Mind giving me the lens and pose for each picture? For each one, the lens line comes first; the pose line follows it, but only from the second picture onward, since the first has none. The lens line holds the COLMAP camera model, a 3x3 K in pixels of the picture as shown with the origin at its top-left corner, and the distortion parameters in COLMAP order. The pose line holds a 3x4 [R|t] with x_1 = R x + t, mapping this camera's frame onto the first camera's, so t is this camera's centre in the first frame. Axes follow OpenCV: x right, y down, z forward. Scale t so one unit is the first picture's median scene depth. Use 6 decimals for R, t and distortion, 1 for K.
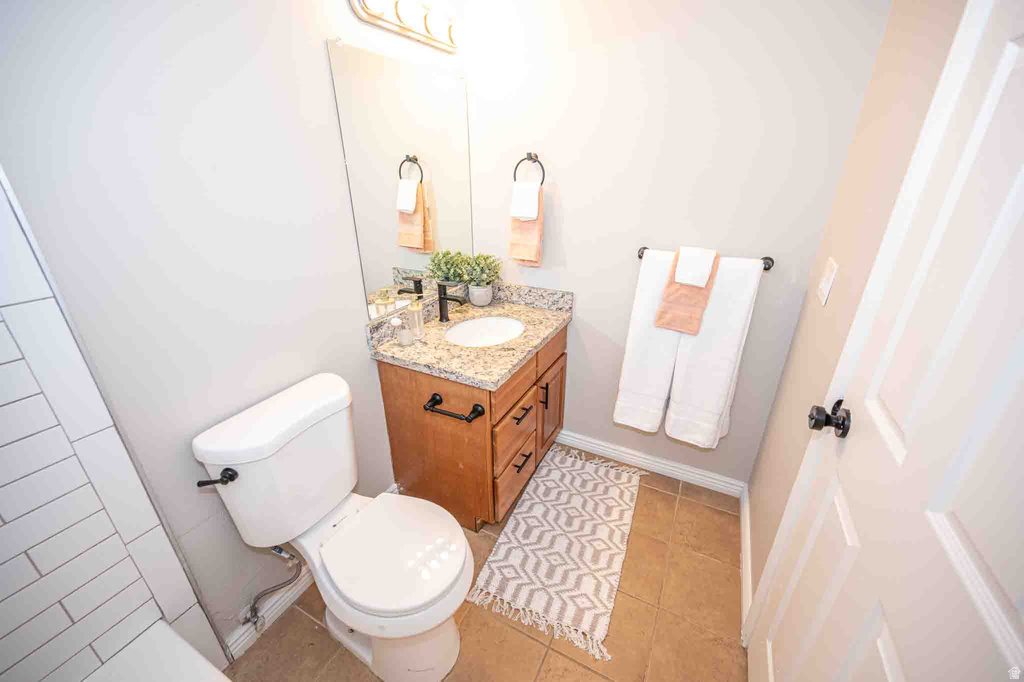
lens RADIAL K [[400.0, 0, 508.6], [0, 400.0, 341.3], [0, 0, 1]] dist [-0.002671, -0.000157]
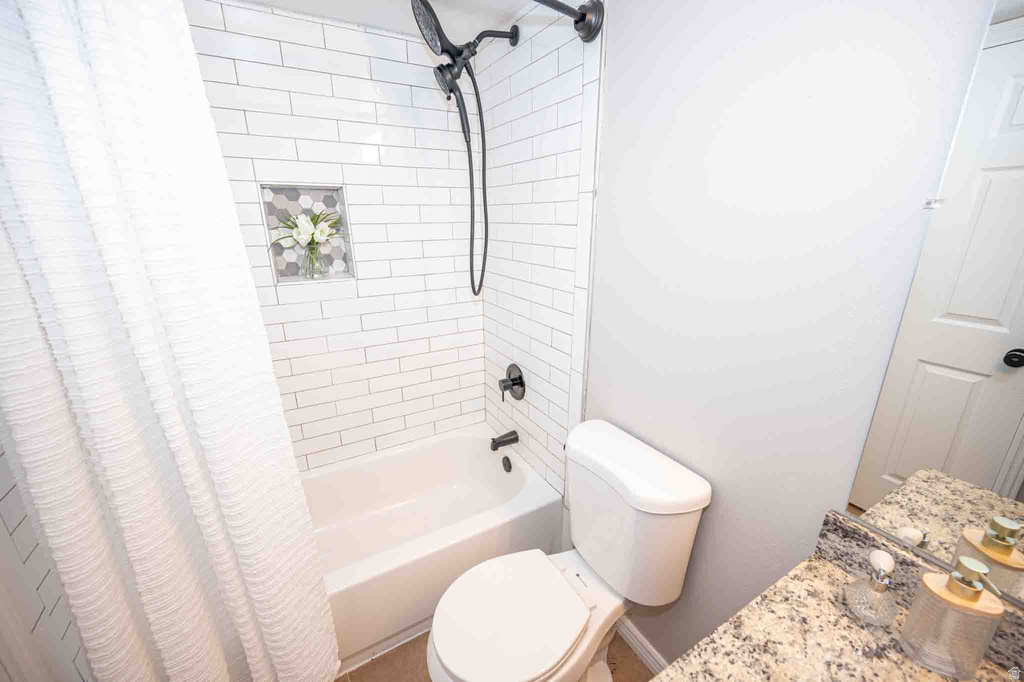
lens RADIAL K [[402.1, 0, 510.2], [0, 402.1, 338.0], [0, 0, 1]] dist [-0.001252, -0.000252]
pose [[-0.533781, 0.256646, -0.805736, 0.228702], [-0.324505, 0.817713, 0.475439, -0.332823], [0.780880, 0.515246, -0.353197, 0.733379]]
